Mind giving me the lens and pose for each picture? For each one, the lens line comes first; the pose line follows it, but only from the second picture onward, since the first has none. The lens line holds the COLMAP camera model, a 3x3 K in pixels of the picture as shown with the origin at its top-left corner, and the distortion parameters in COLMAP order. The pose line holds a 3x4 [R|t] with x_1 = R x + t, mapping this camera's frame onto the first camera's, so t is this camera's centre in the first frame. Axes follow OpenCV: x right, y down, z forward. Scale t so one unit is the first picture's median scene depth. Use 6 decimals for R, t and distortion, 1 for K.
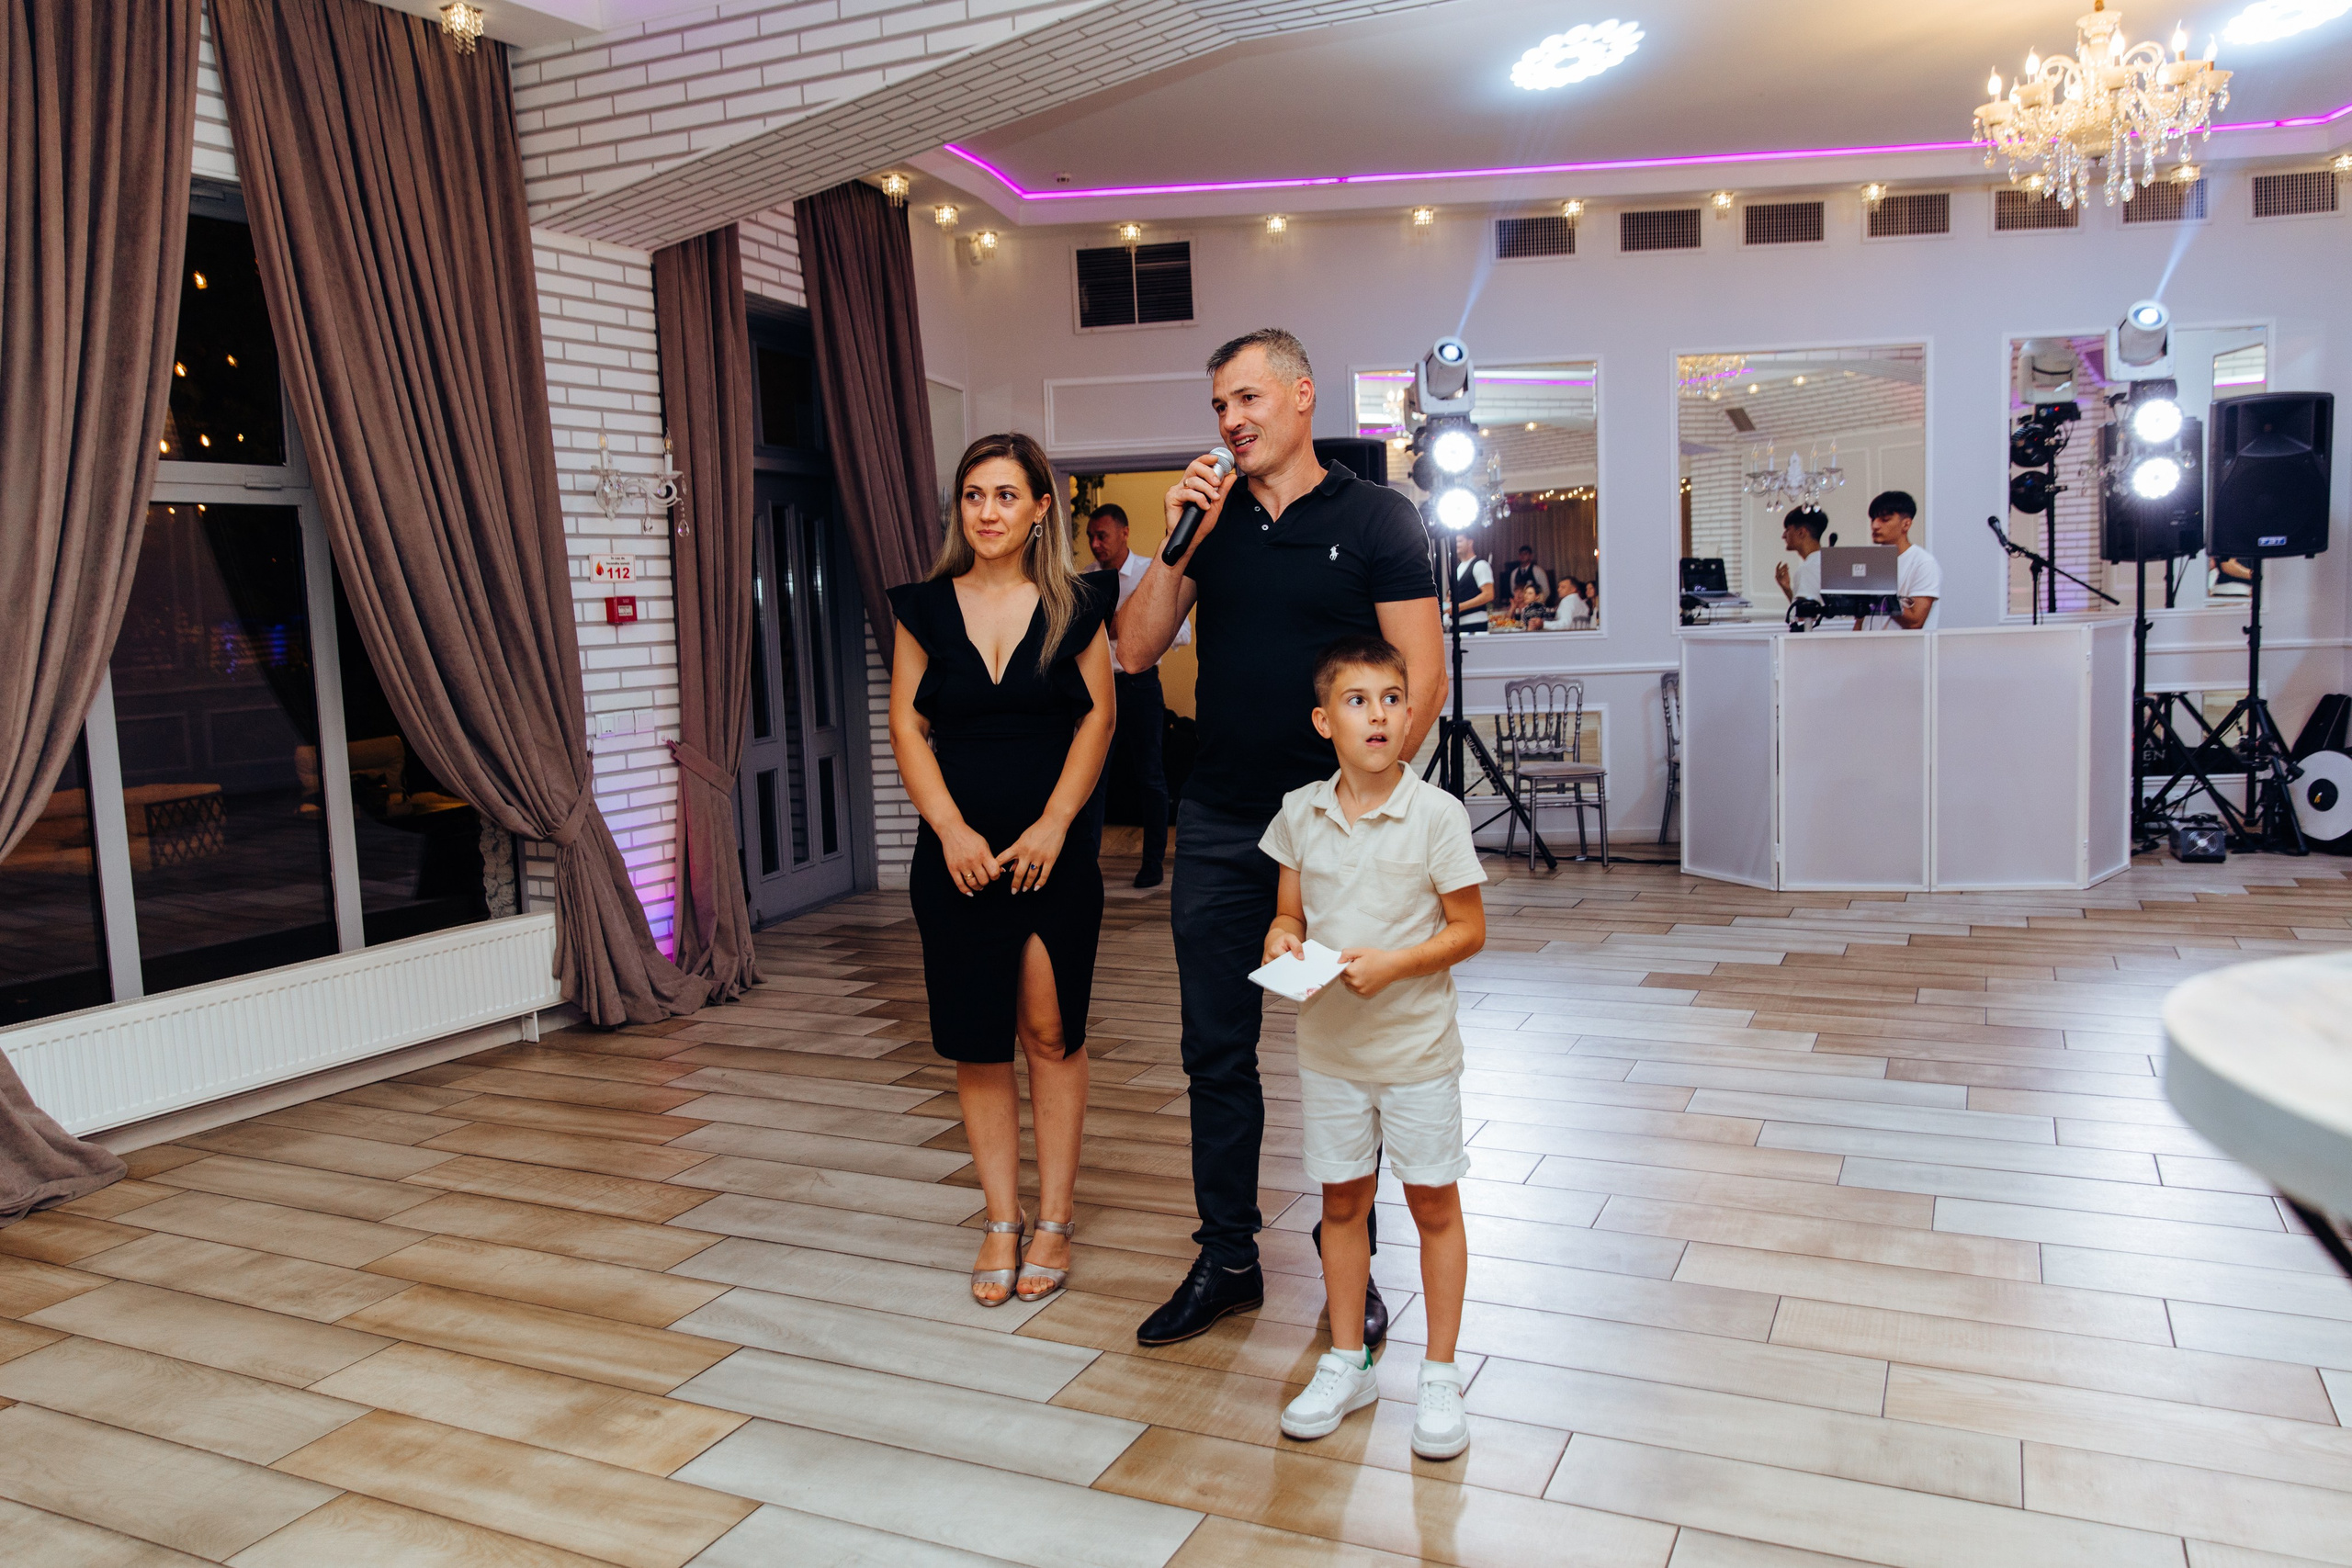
lens RADIAL K [[1735.8, 0, 1162.9], [0, 1735.8, 764.6], [0, 0, 1]] dist [0.000681, 0.006978]
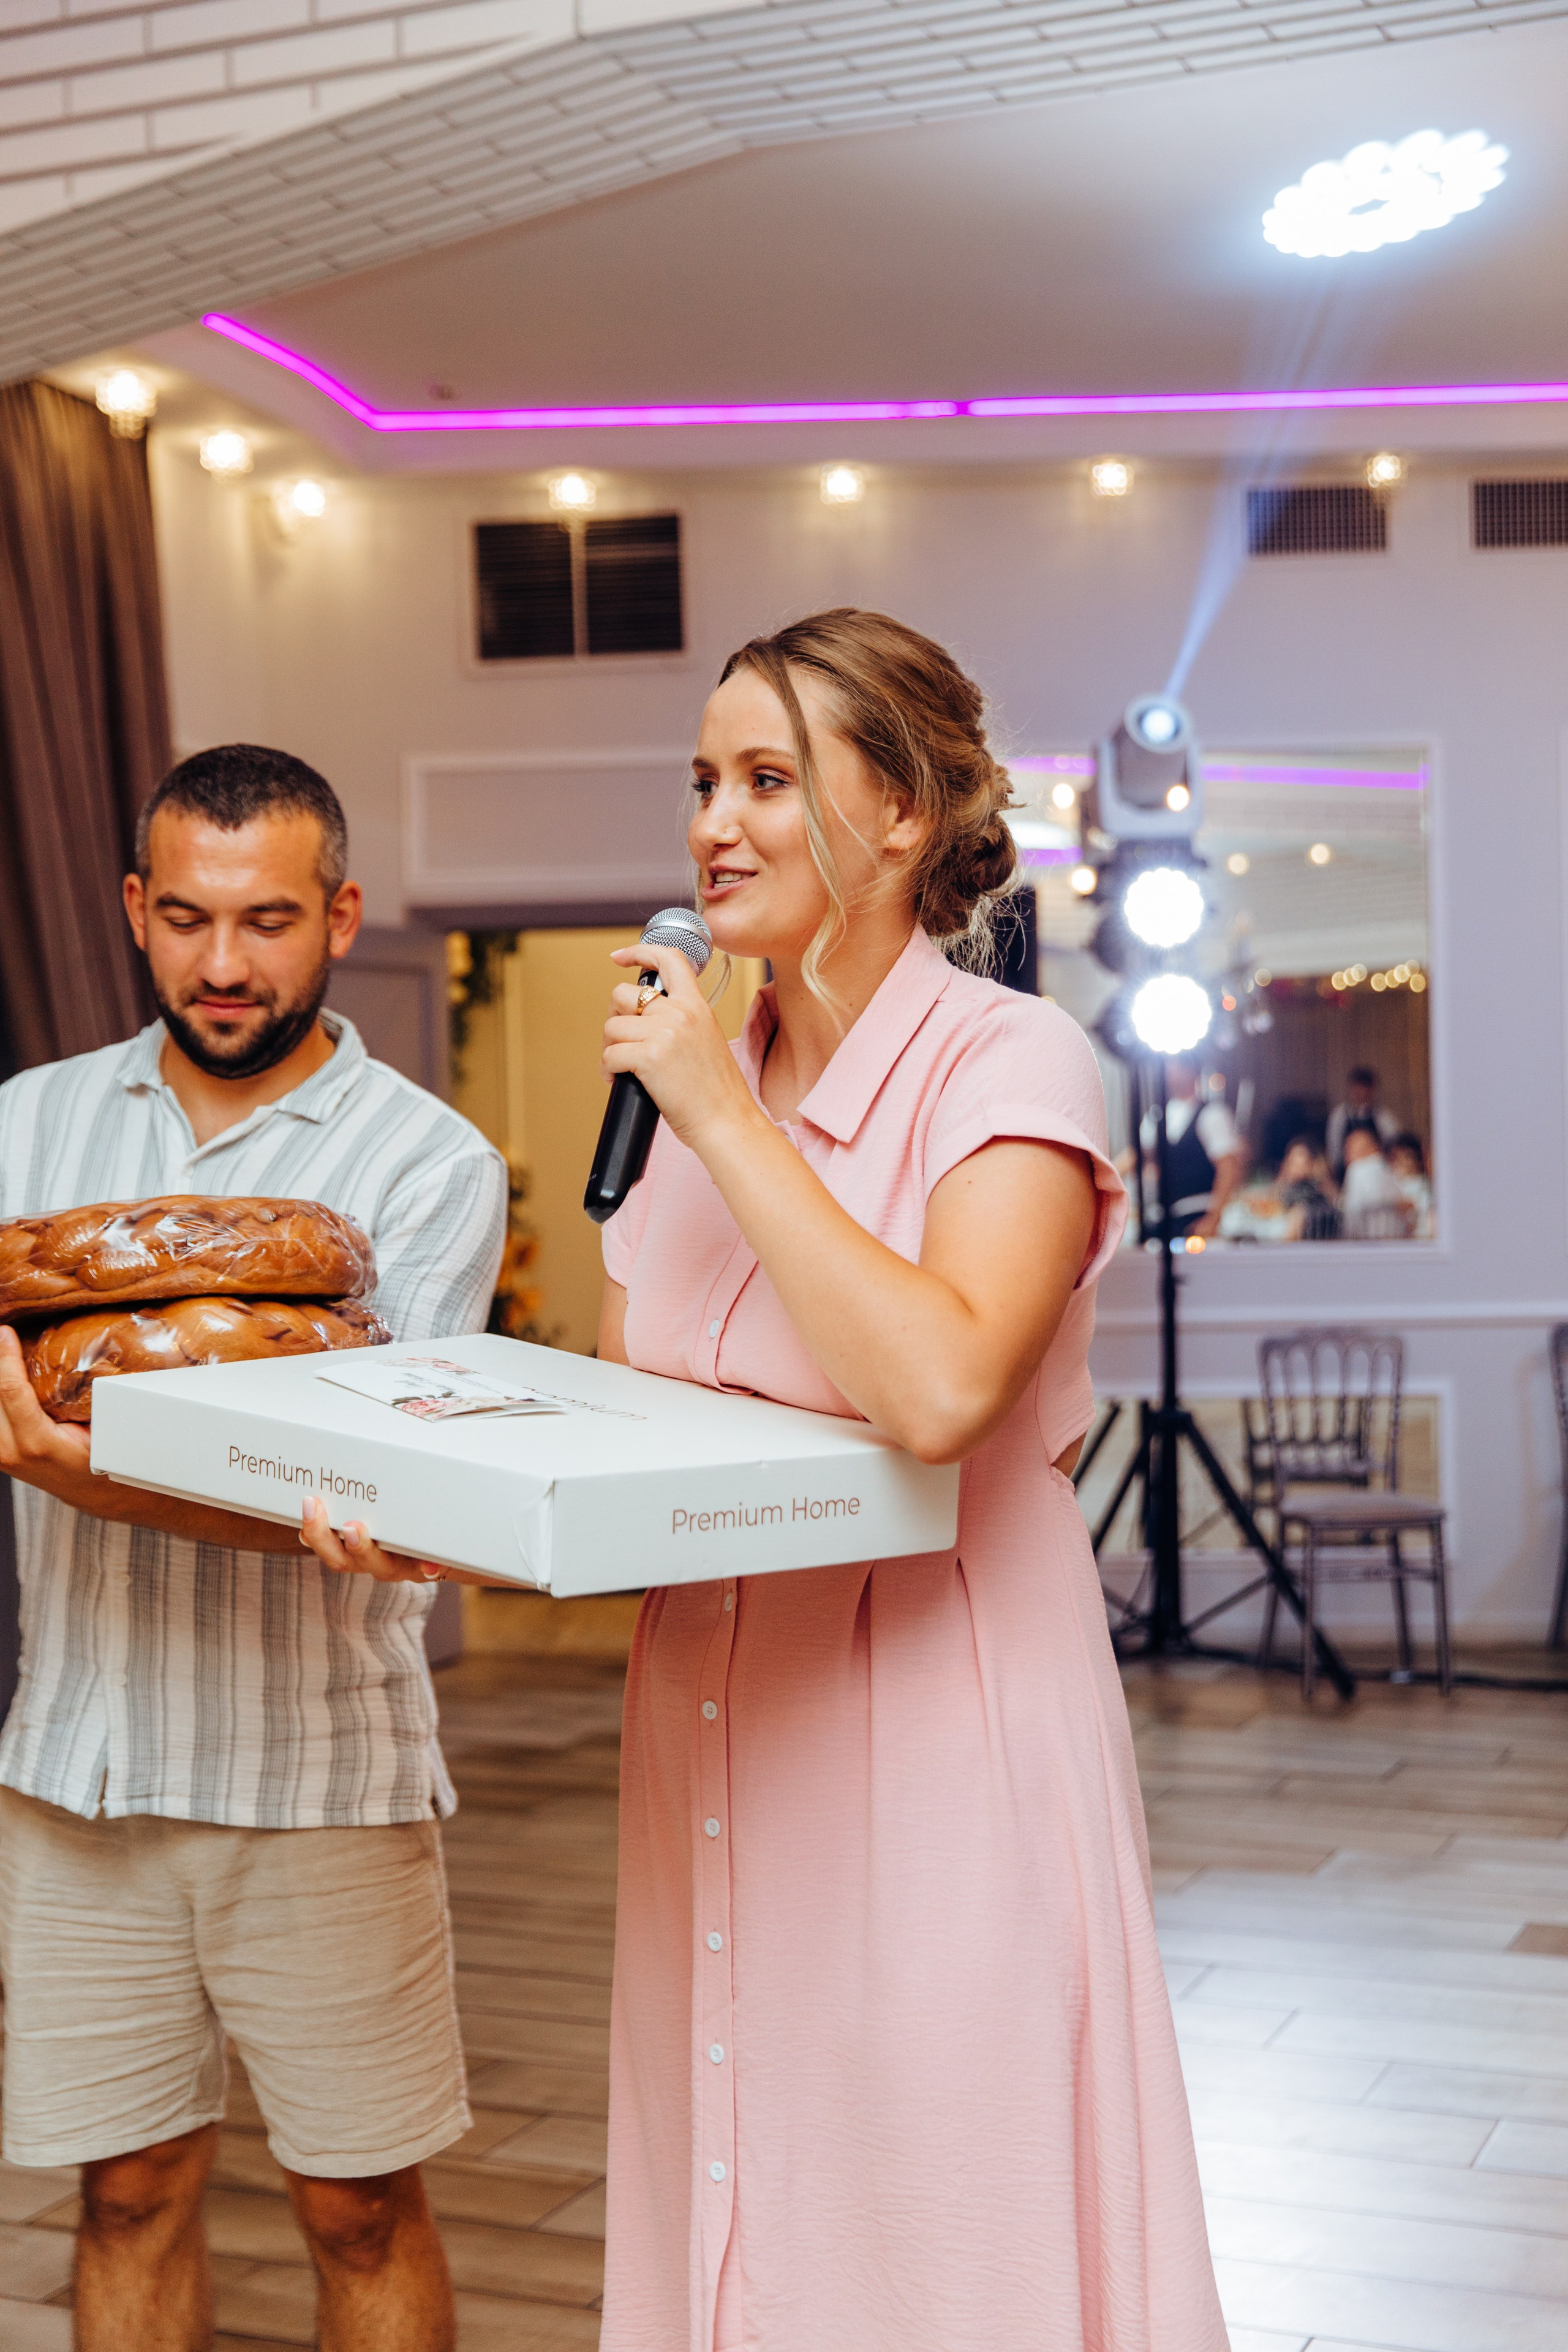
lens RADIAL K [[3150.6, 0, 780.9], [0, 3150.6, 1153.1], [0, 0, 1]] dist [0.015202, 0.000000]
pose [[0.999198, 0.018710, 0.035406, 0.020262], [-0.015380, 0.995631, -0.092103, -0.016390], [-0.036975, 0.091484, 0.995120, 0.052594]]
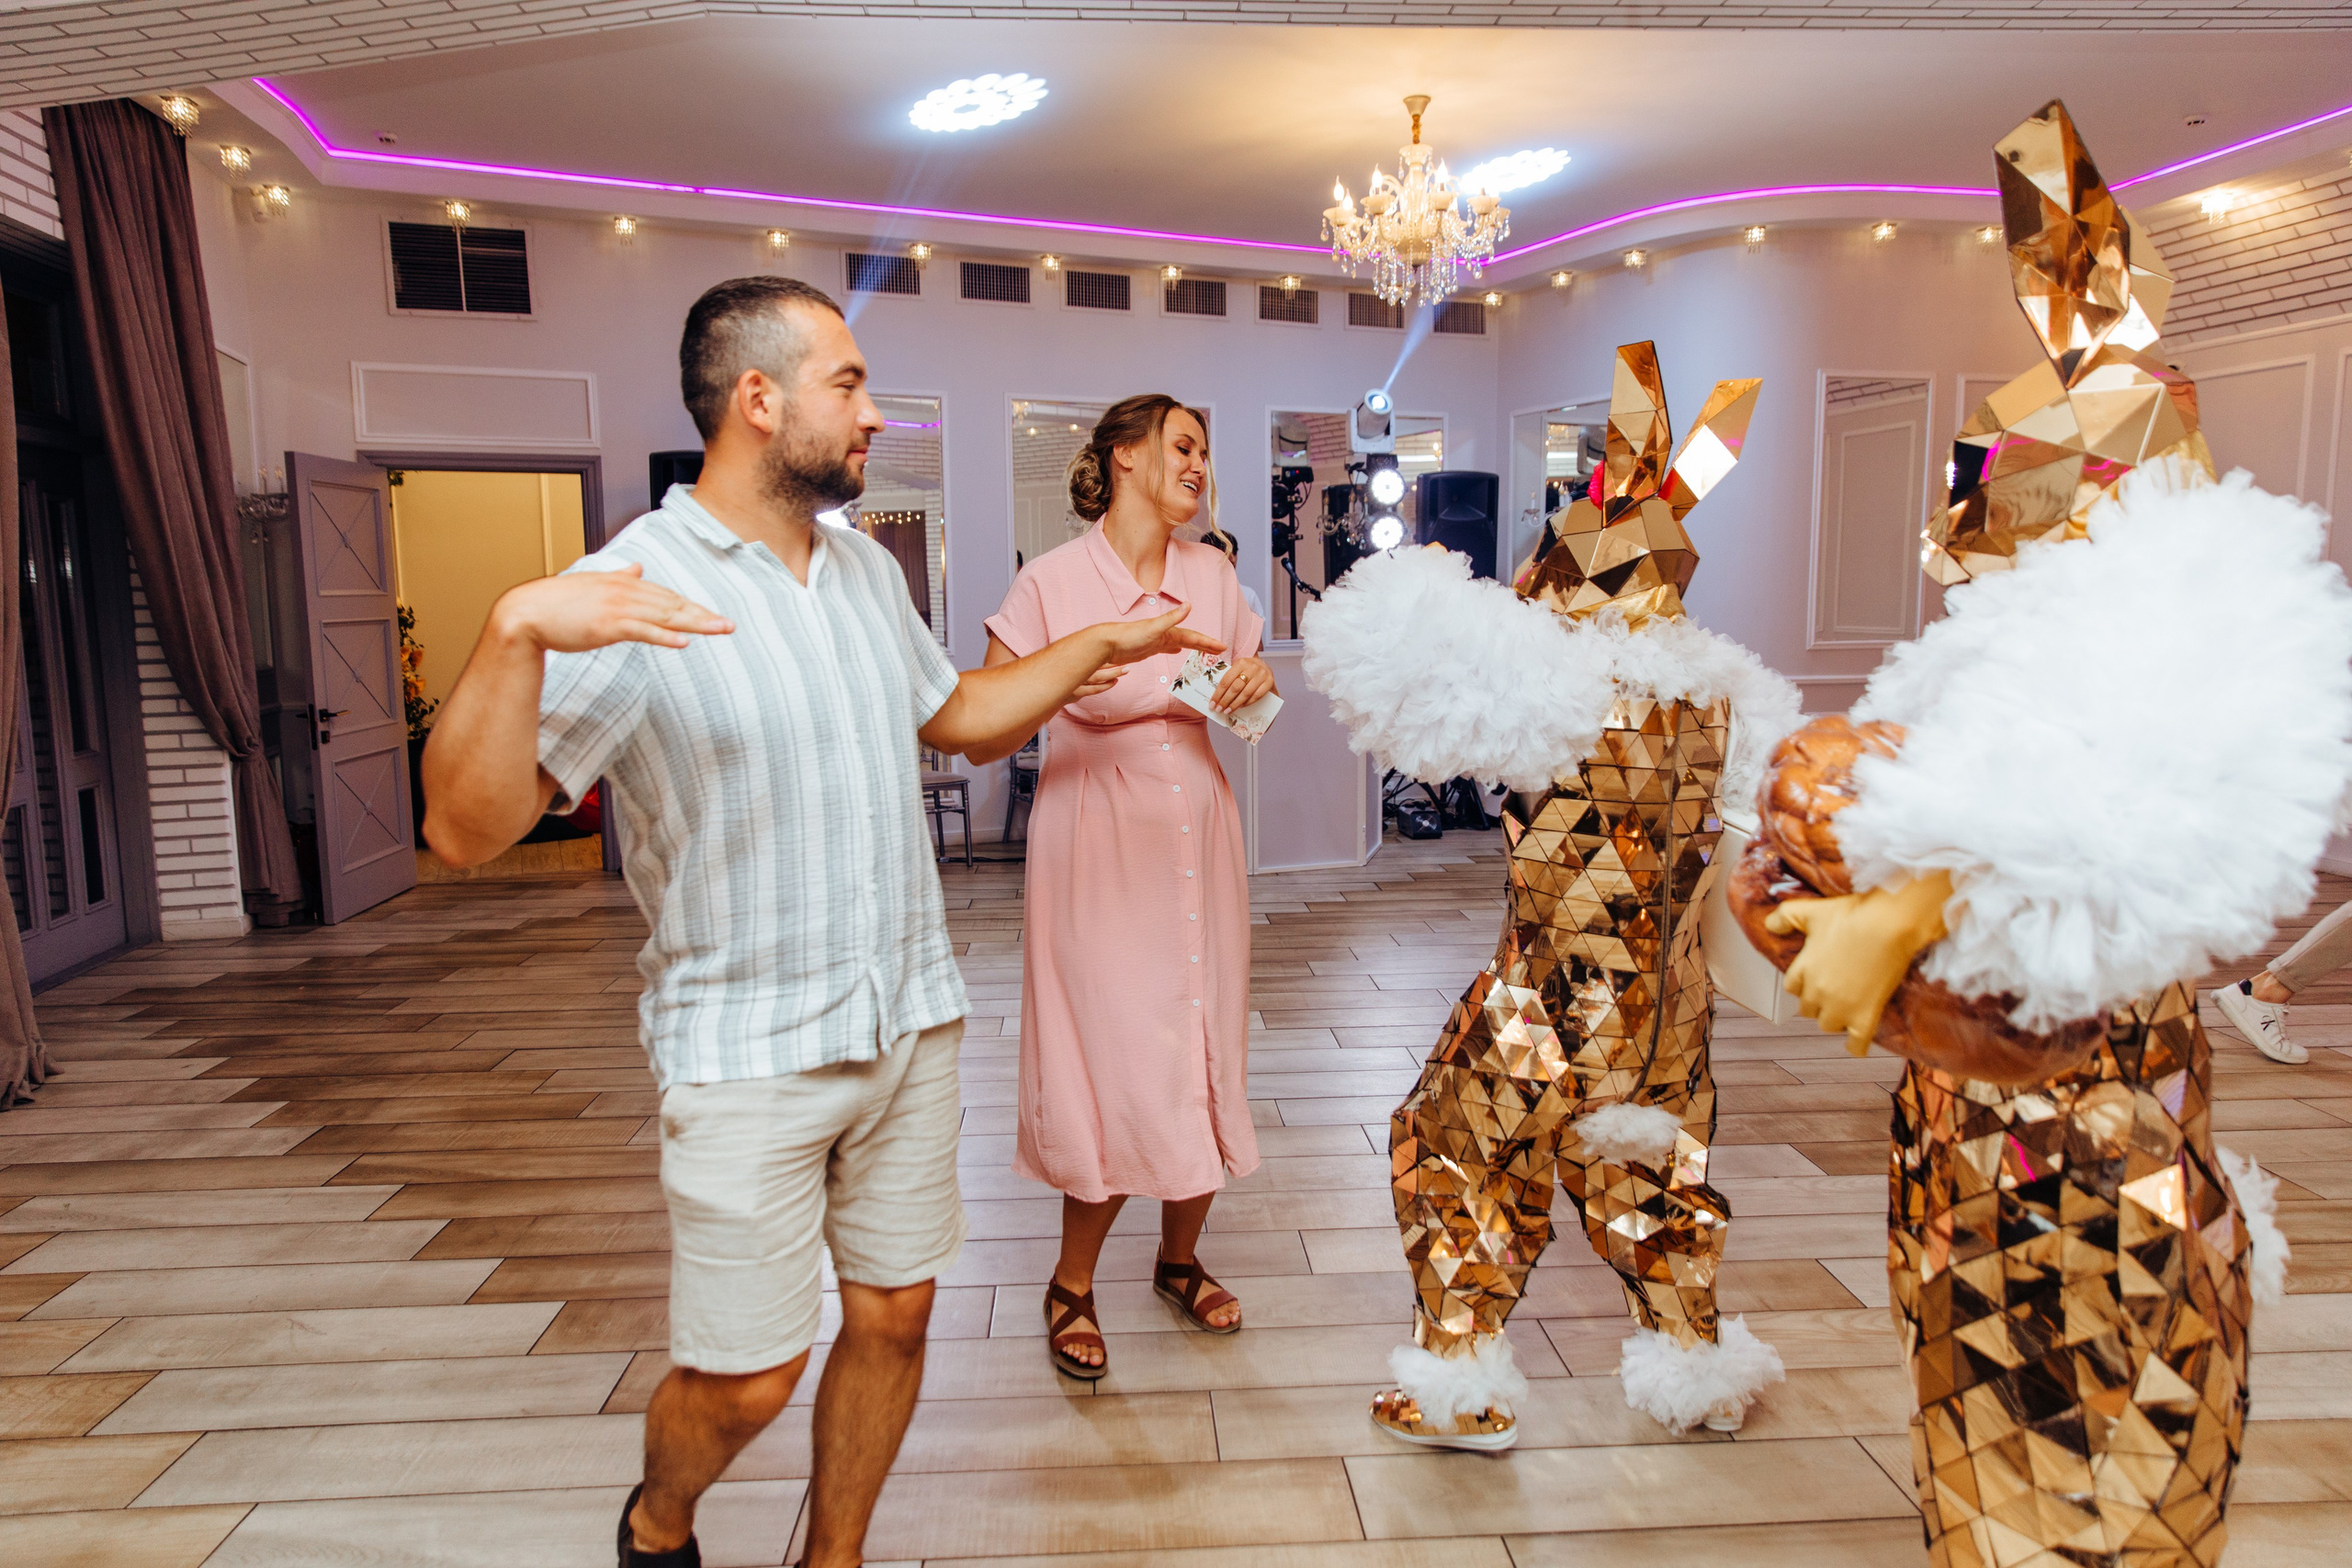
lens RADIAL K [[1547.9, 0, 1183.9], [0, 1547.9, 779.5], [0, 0, 1]] dist [0.009665, 0.001570]
pose [[0.874858, -0.027978, 0.483571, -0.117407], [0.022740, 0.999602, 0.016694, -0.011098], [-0.483846, -0.003609, 0.875146, 0.113349]]
